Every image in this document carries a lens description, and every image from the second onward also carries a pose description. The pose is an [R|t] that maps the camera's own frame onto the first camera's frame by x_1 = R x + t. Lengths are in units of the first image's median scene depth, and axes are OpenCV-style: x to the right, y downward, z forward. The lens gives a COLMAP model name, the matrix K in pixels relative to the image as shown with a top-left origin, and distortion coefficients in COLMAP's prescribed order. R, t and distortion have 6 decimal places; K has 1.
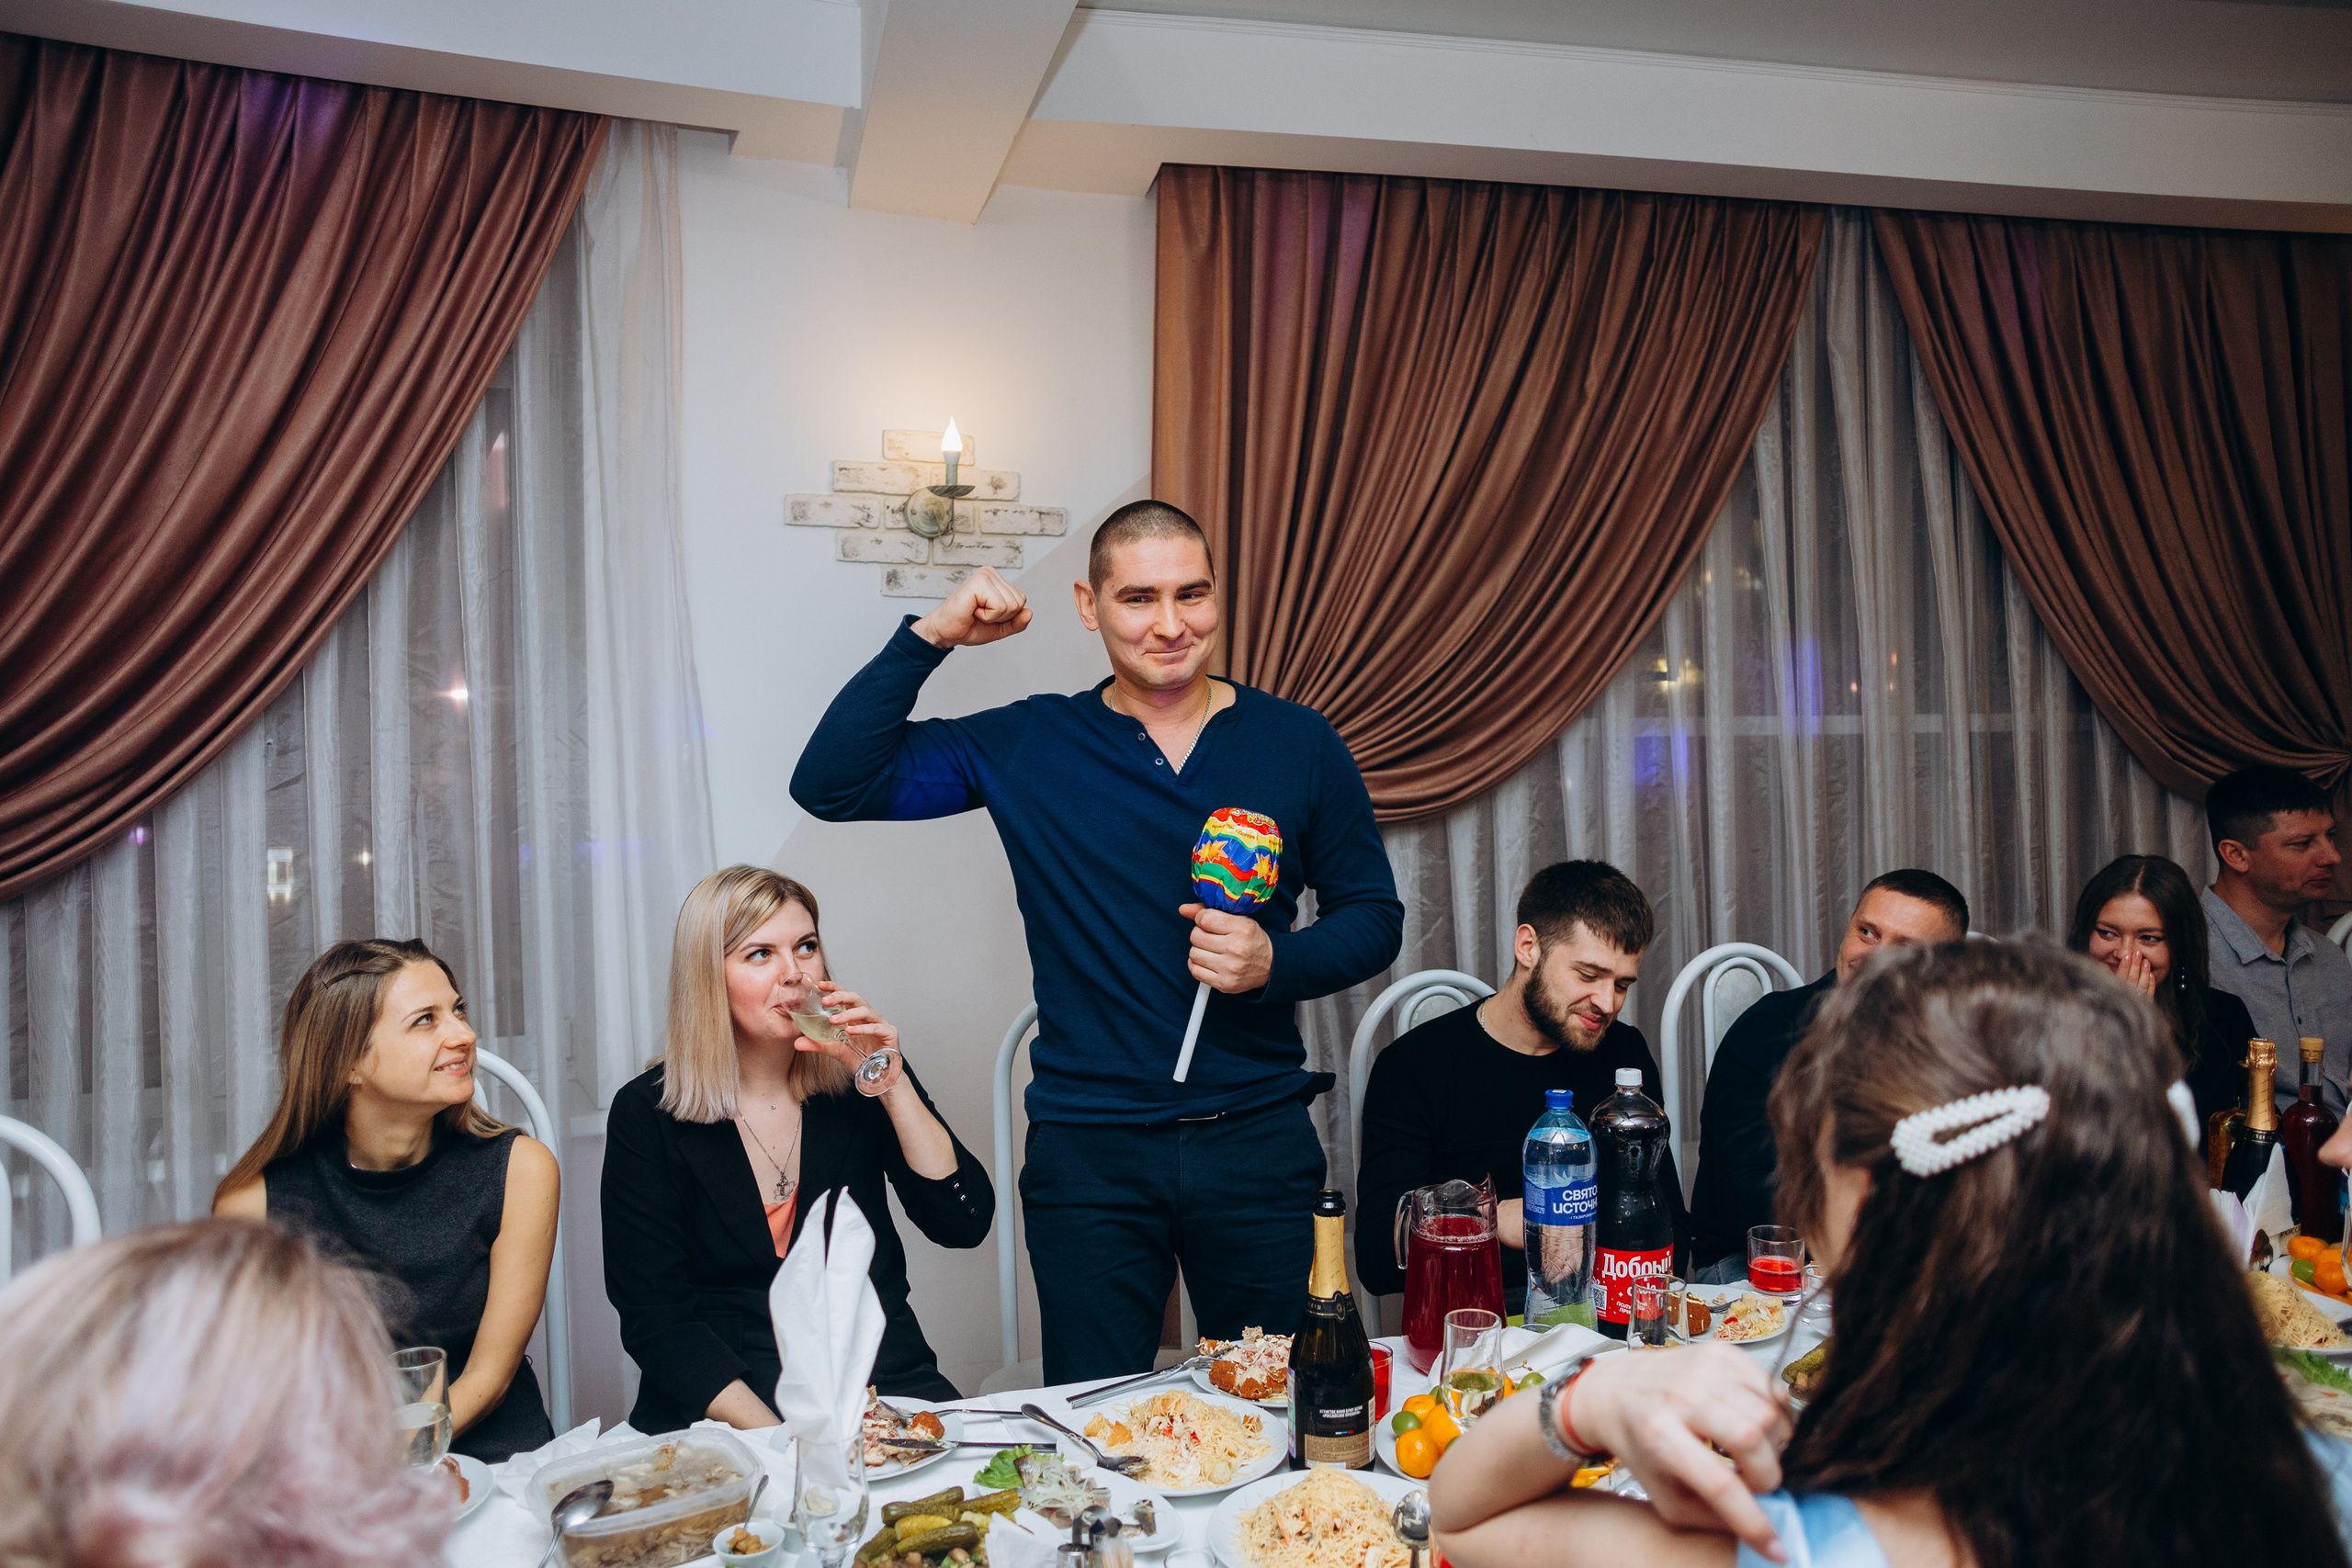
lens RADIAL K [[1614.7, 0, 1176.0], [0, 1614.7, 784.0], [0, 0, 1]] dist [-0.068165, 0.002918]
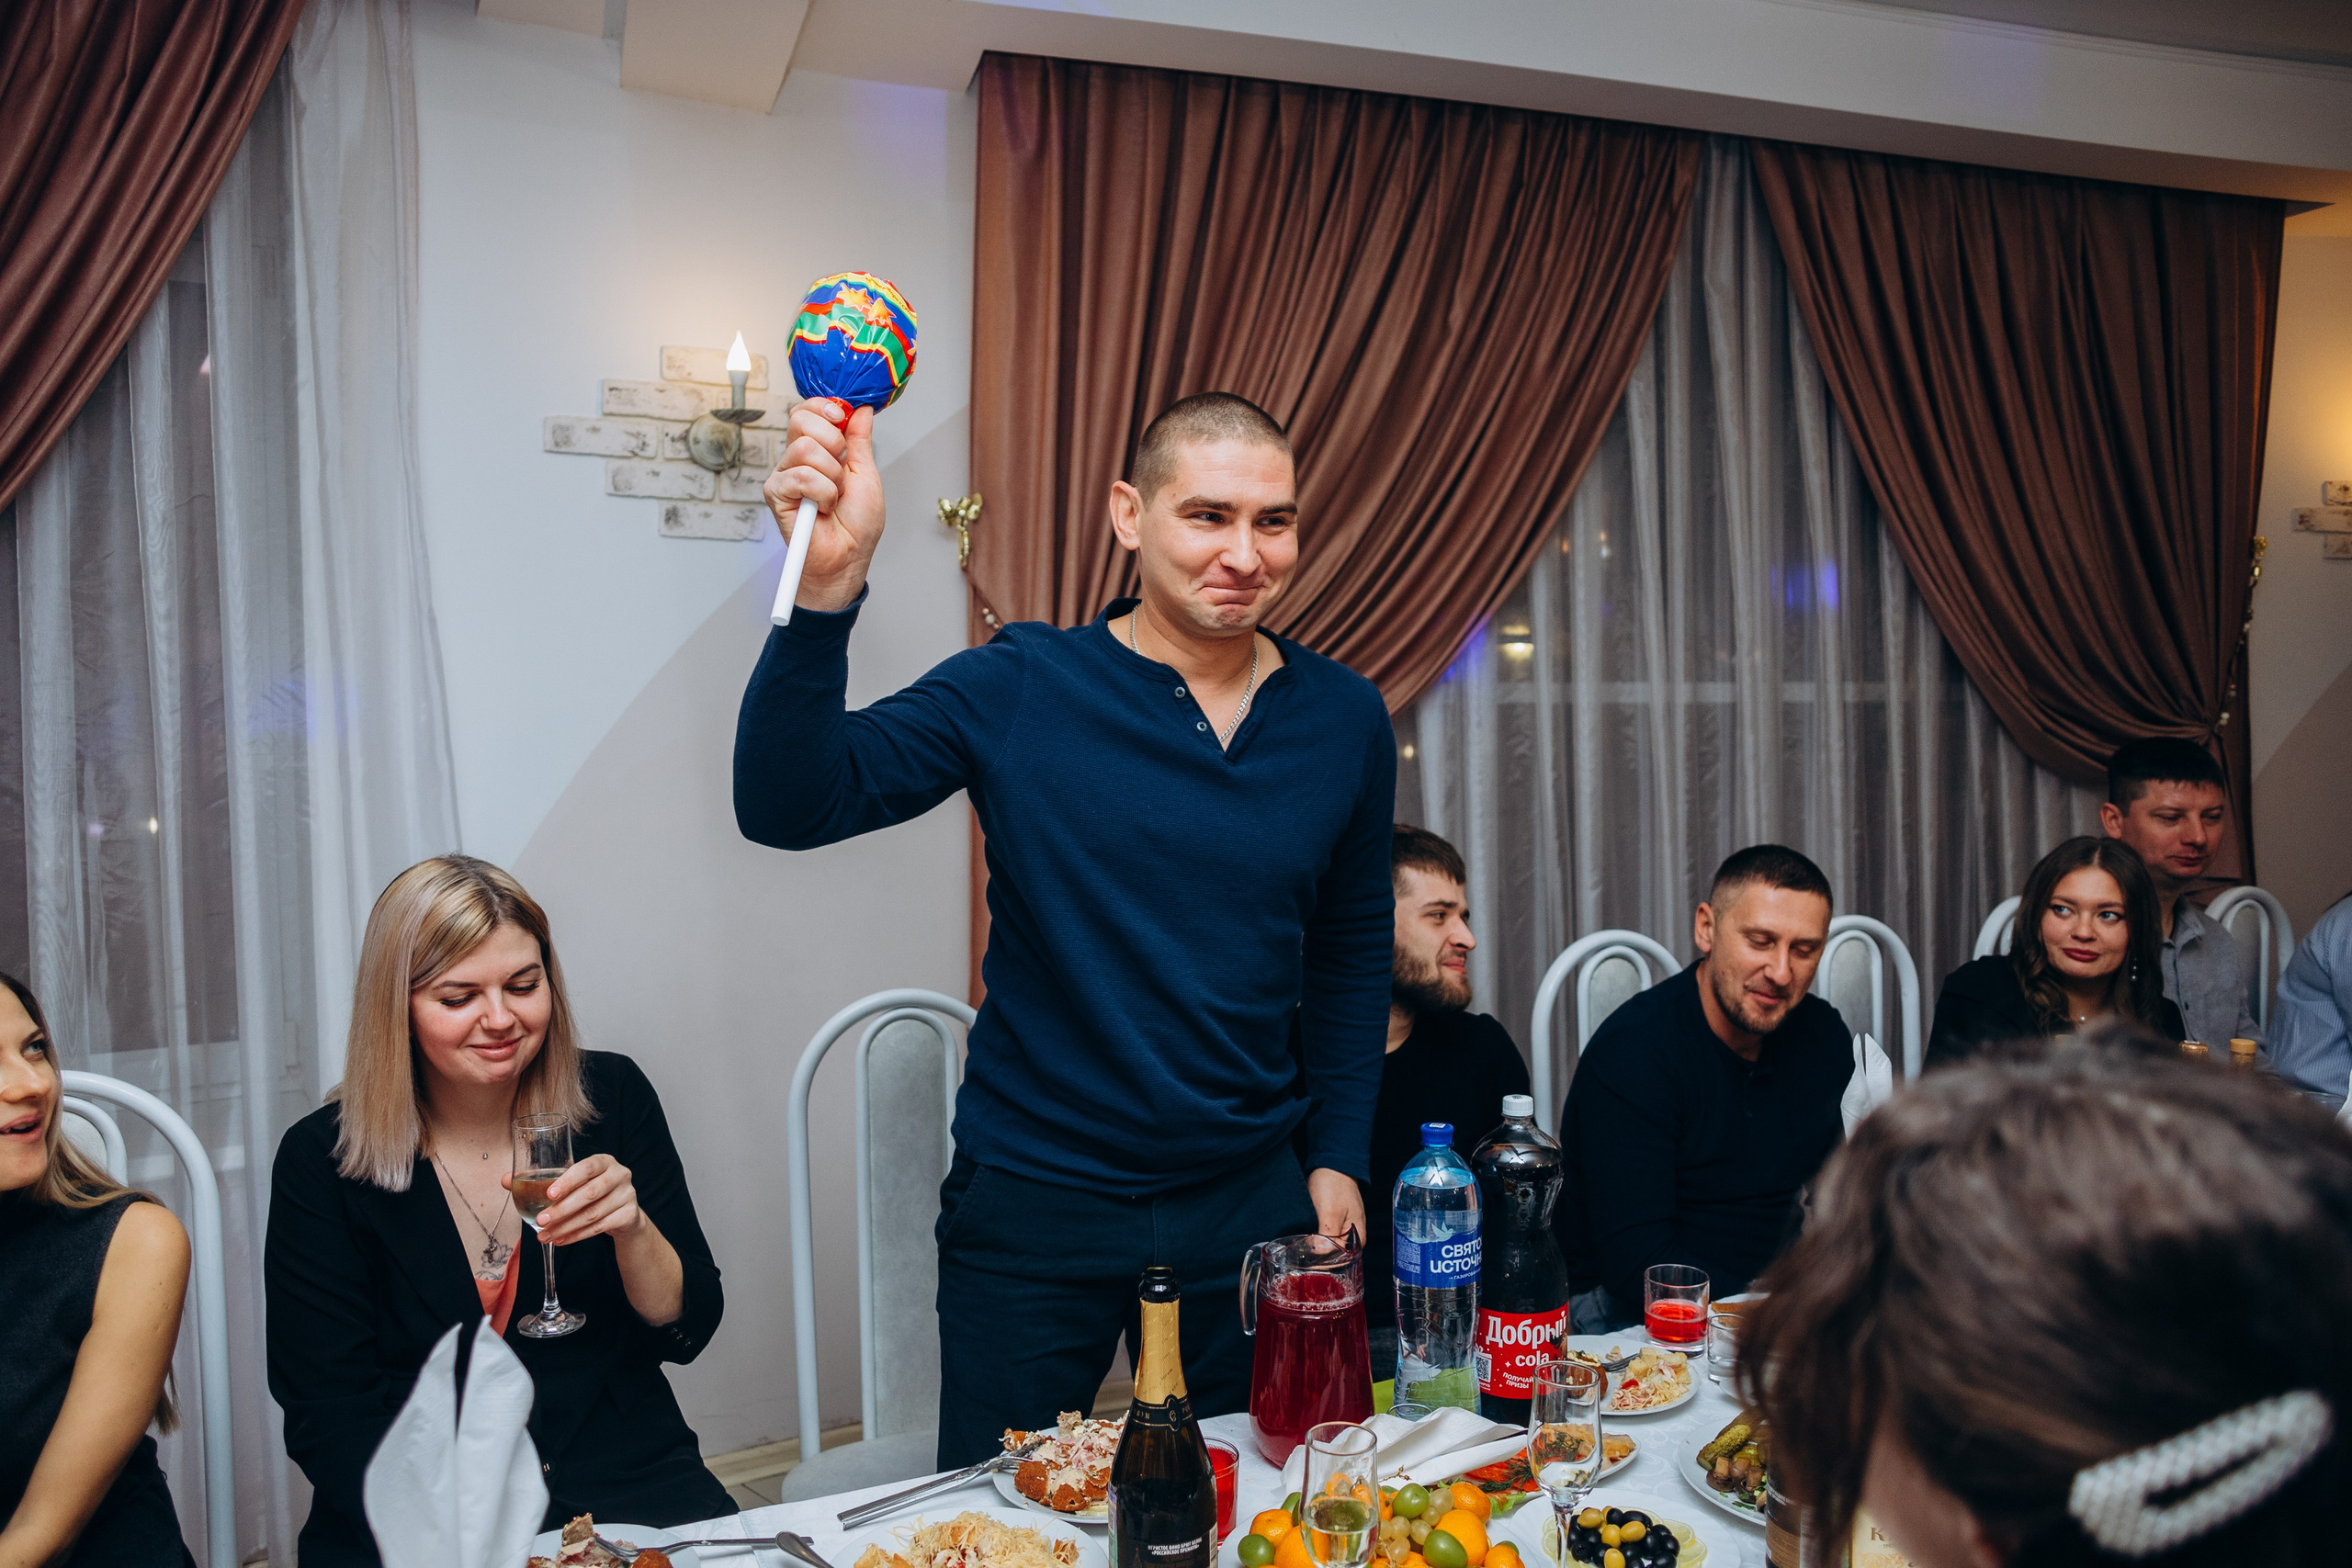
lens RADIAL K [[1608.7, 0, 1173.3], [0, 1608.7, 762.1], [0, 0, 1]] dist [-0.098863, 0.080939]
pose [[0.995375, 0.004265, 0.095967, 0.012712], [-0.004971, 0.999962, 0.007121, -0.001466], [-0.095933, -0.007565, 0.995359, 0.110199]]
